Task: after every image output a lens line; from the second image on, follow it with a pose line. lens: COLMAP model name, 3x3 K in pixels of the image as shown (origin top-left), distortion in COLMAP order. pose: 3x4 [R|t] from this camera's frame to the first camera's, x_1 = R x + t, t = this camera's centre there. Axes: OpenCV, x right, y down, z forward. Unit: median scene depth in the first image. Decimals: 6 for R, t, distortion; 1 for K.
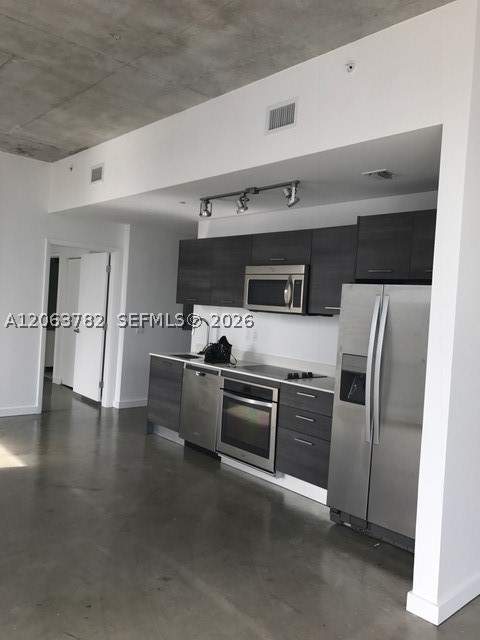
lens RADIAL K [[526.1, 0, 243.2], [0, 526.1, 317.8], [0, 0, 1]] dist [0.036183, -0.038470]
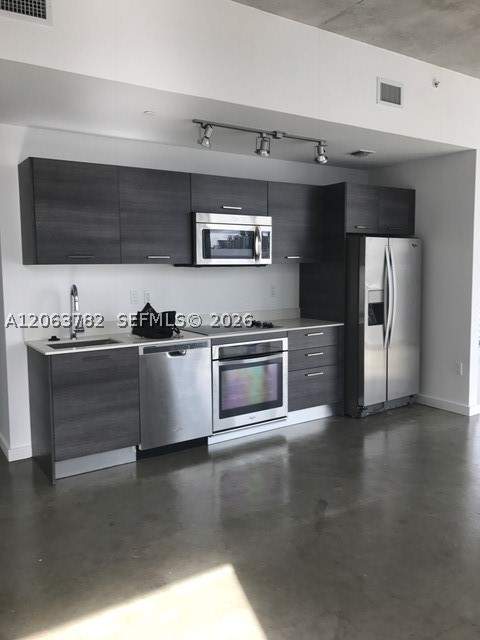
lens RADIAL K [[526.1, 0, 243.5], [0, 526.1, 321.4], [0, 0, 1]] dist [0.036183, -0.038470]
pose [[0.125232, -0.169950, 0.977463, -0.926367], [0.040704, 0.985270, 0.166092, -0.071509], [-0.991292, 0.018986, 0.130305, 0.912892]]
